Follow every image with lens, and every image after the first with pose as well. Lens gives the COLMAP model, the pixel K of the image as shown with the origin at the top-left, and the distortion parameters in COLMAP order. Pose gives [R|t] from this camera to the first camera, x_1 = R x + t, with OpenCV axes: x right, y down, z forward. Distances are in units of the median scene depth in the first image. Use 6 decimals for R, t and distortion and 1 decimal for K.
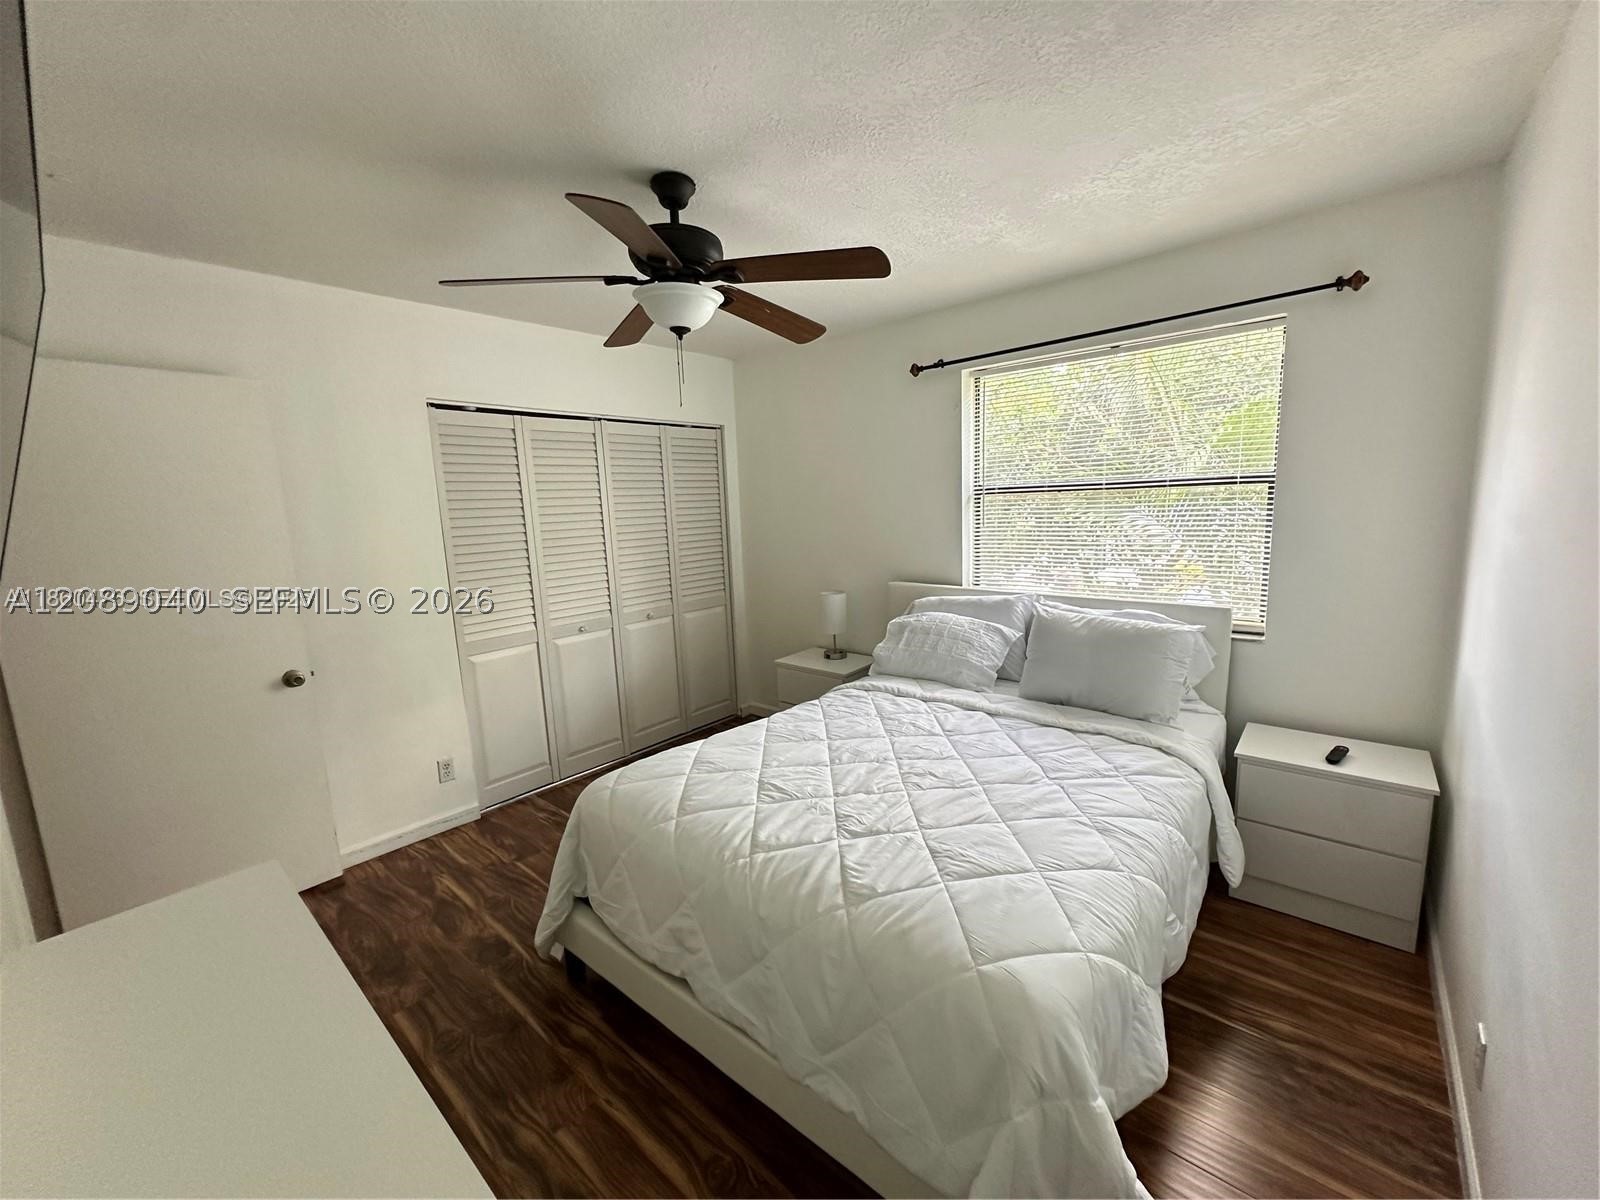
lens RADIAL K [[641.2, 0, 803.1], [0, 641.2, 603.3], [0, 0, 1]] dist [-0.000996, -0.000409]
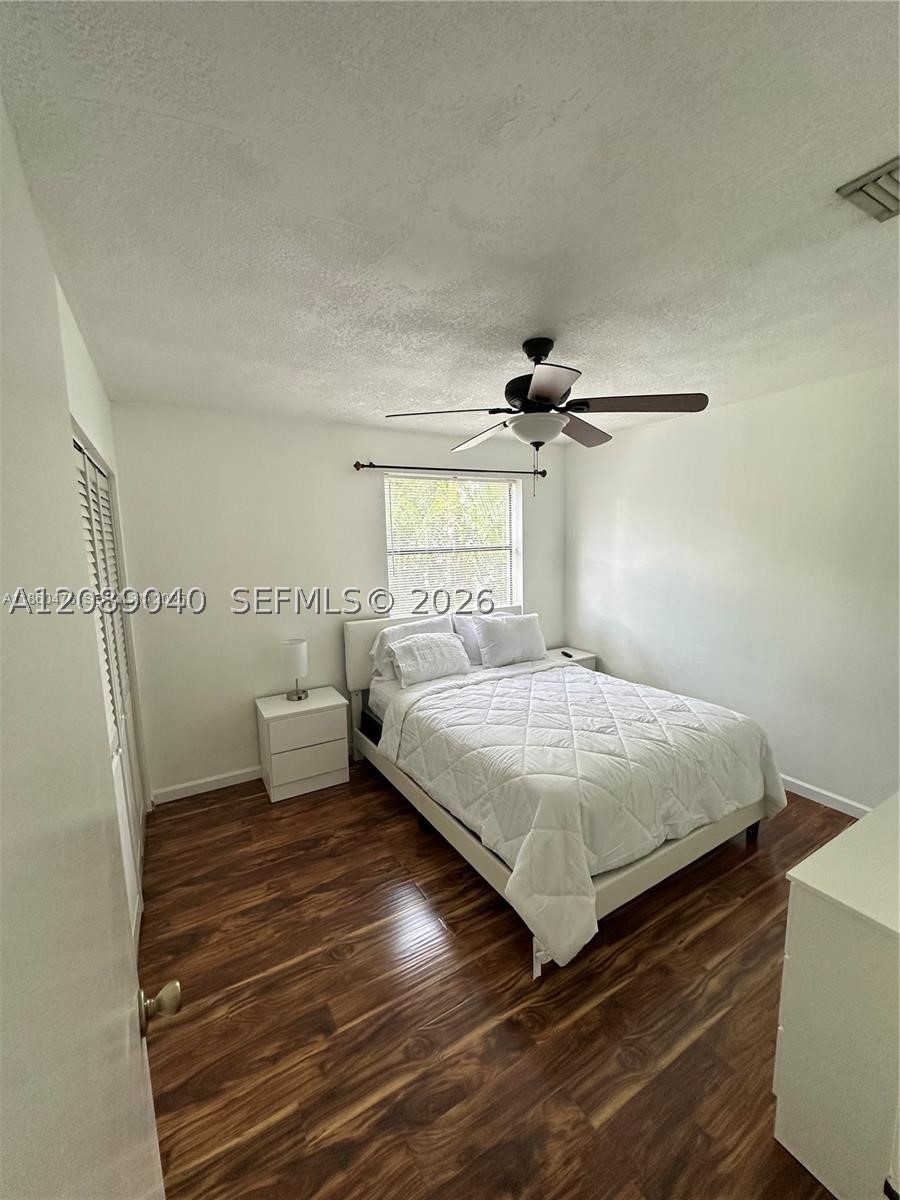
lens RADIAL K [[480.9, 0, 451.4], [0, 480.9, 598.6], [0, 0, 1]] dist [-0.000996, -0.000409]
pose [[0.317483, -0.093618, 0.943631, -1.070678], [0.157045, 0.986564, 0.045040, -0.139304], [-0.935169, 0.133893, 0.327919, 0.724116]]
